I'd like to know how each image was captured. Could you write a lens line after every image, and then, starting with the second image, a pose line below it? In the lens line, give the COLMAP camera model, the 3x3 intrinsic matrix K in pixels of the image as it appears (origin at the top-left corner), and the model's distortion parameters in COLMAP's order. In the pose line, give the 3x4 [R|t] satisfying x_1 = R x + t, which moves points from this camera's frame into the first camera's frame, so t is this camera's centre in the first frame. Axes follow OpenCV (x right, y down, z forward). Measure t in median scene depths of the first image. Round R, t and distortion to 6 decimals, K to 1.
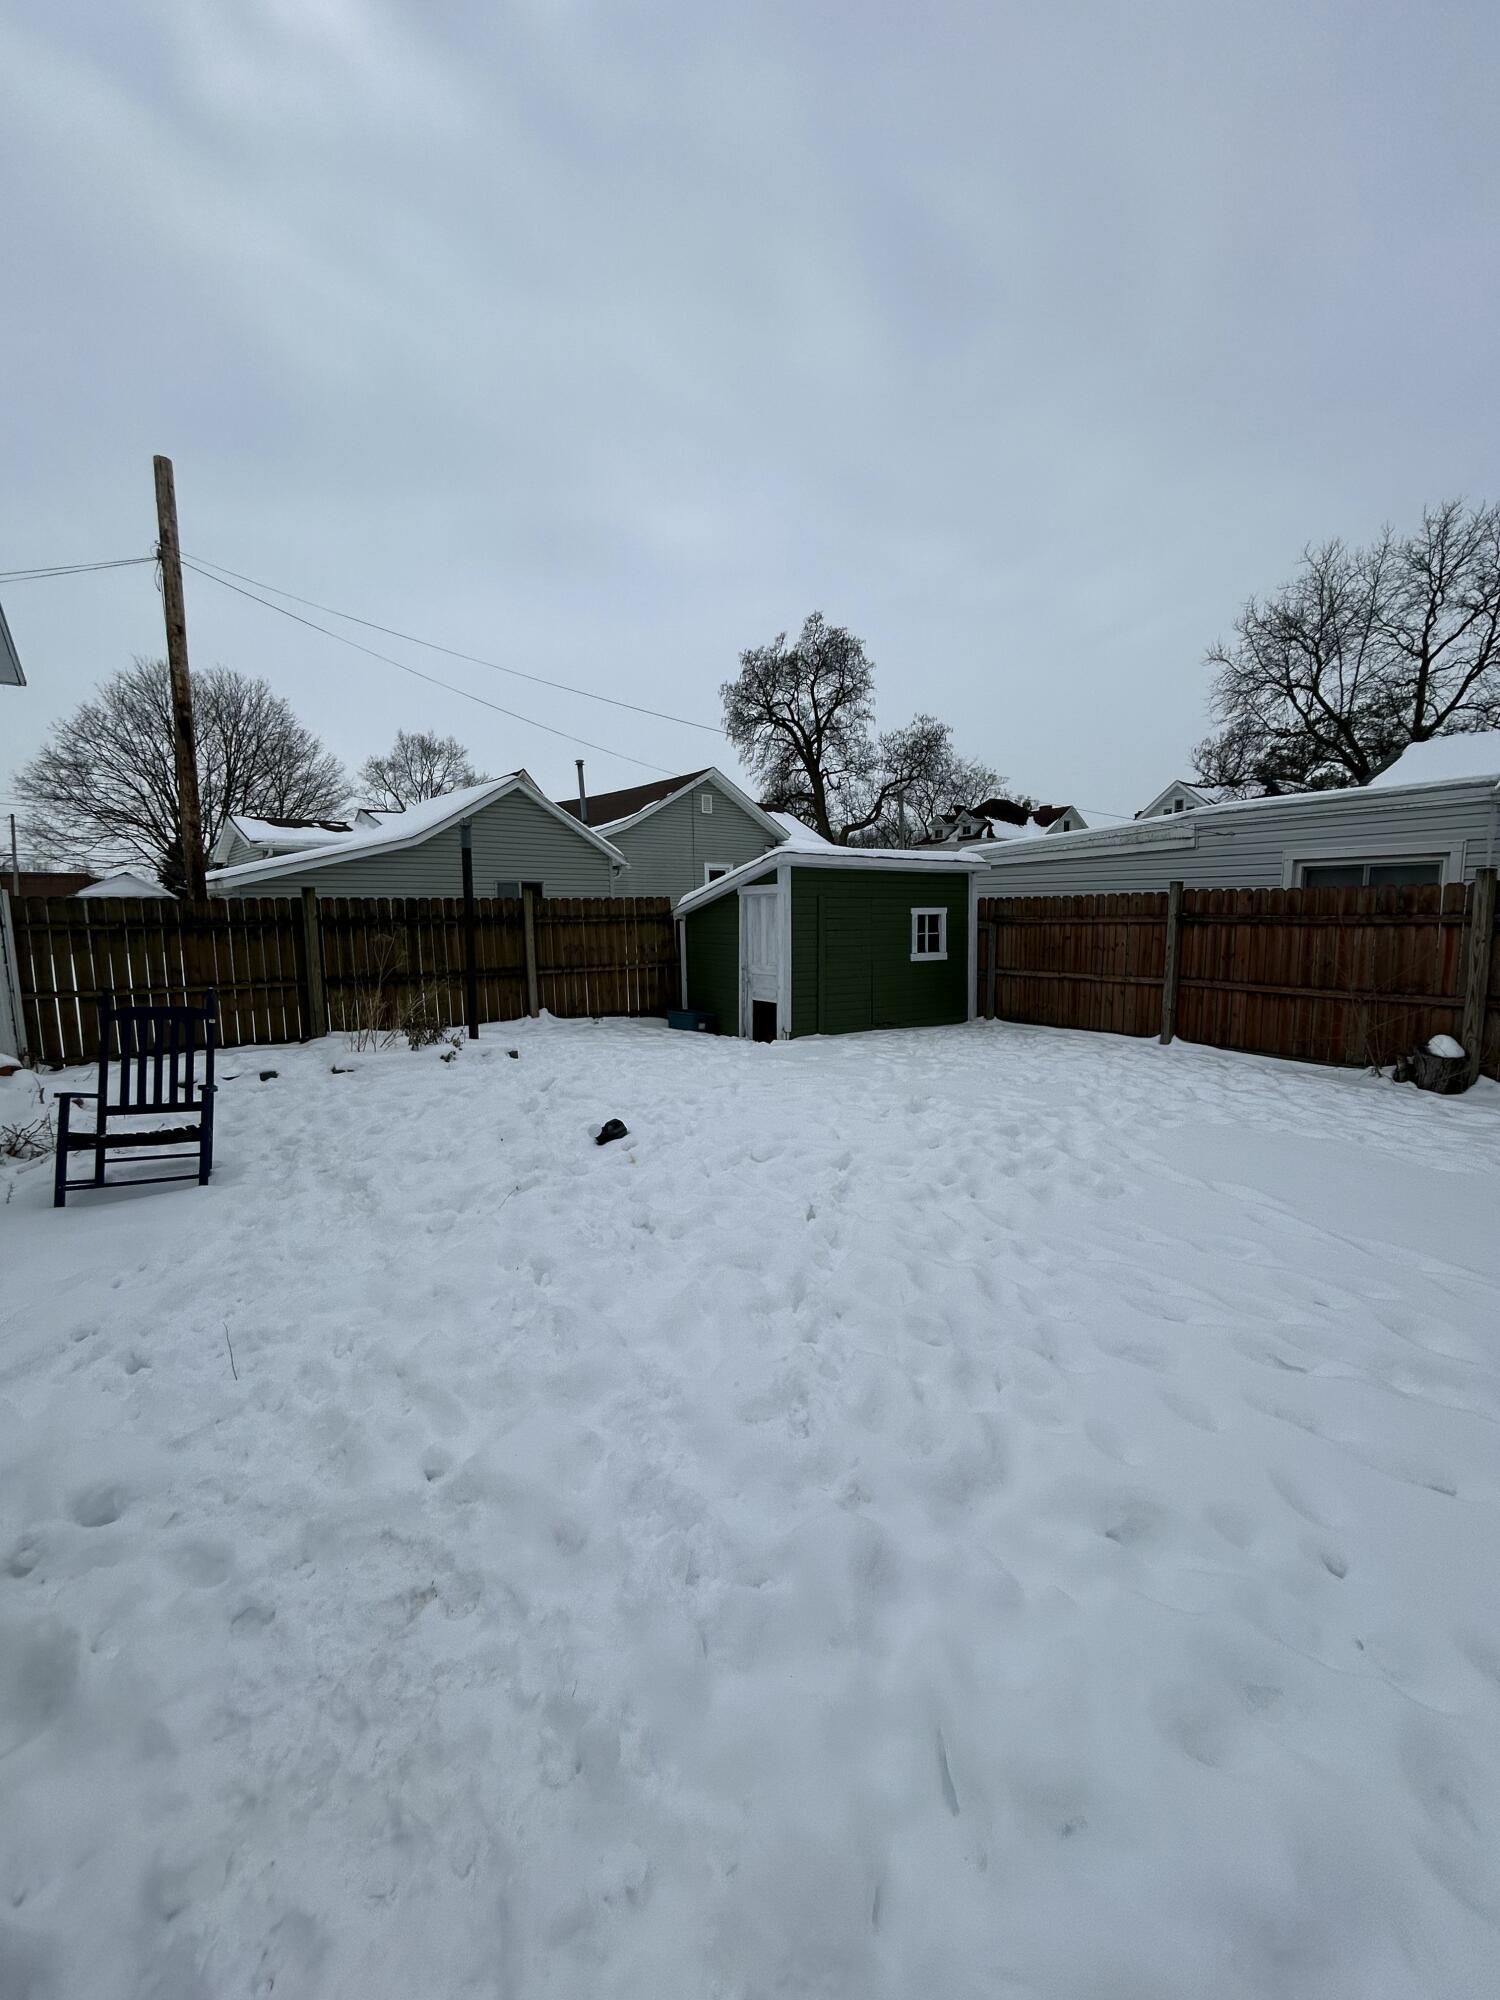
lens RADIAL K [[818.8, 0, 753.2], [0, 818.8, 1004.5], [0, 0, 1]] dist [0.001308, 0.000001]
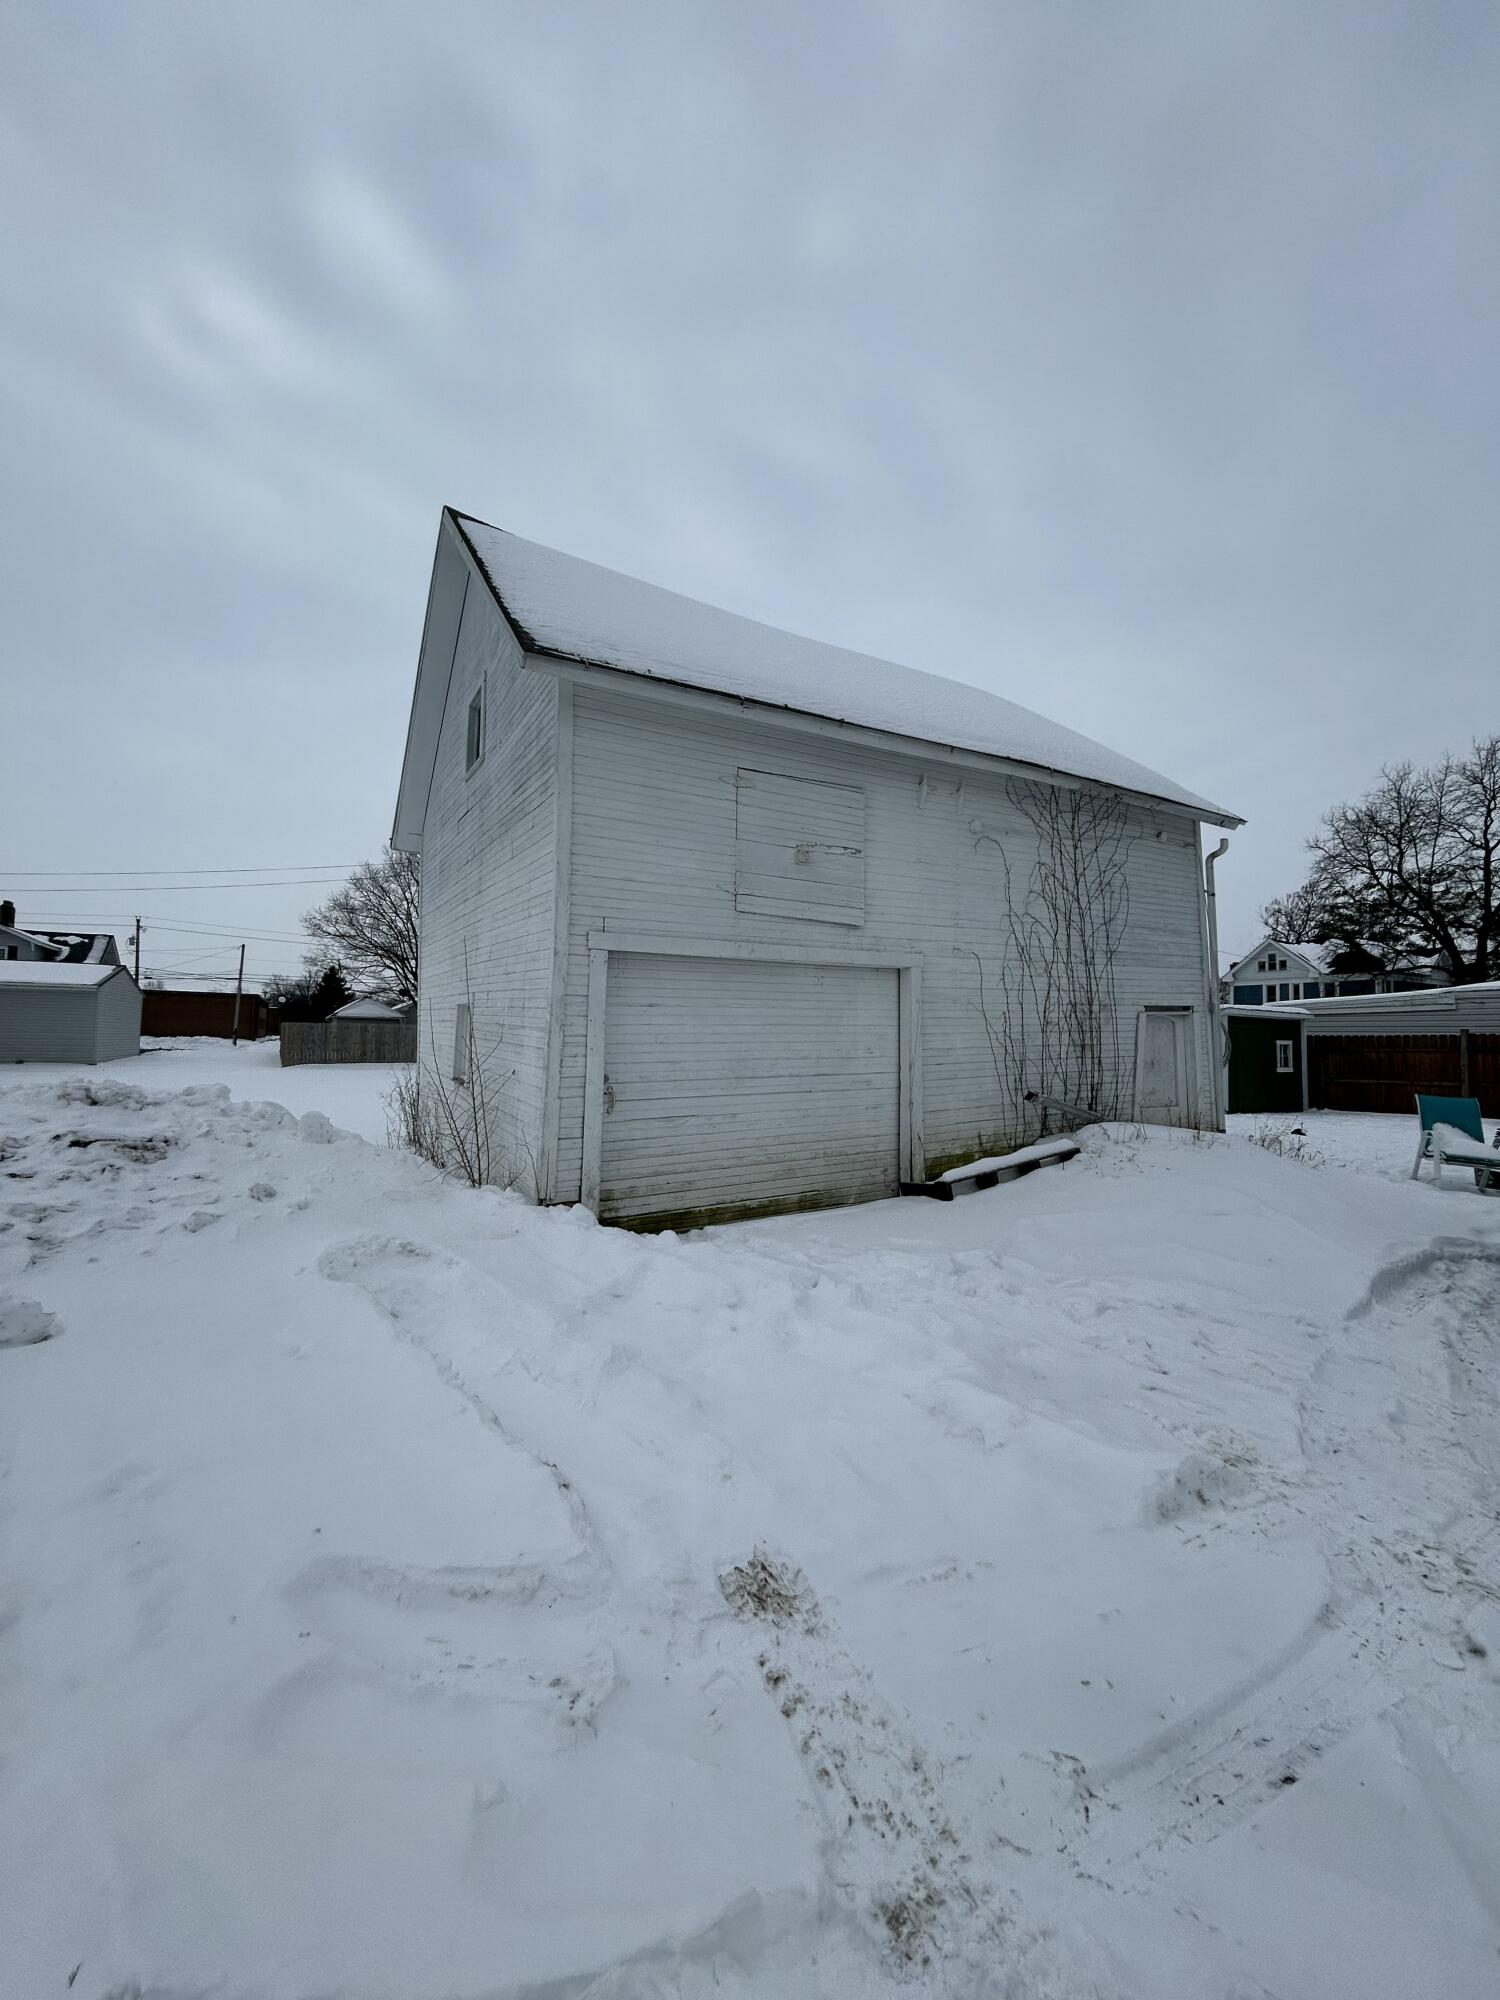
lens RADIAL K [[818.8, 0, 757.6], [0, 818.8, 1000.9], [0, 0, 1]] dist [0.001308, 0.000001]
pose [[0.999524, 0.020524, -0.023026, -0.254087], [-0.023994, 0.986456, -0.162263, 0.030592], [0.019384, 0.162738, 0.986479, -0.210823]]
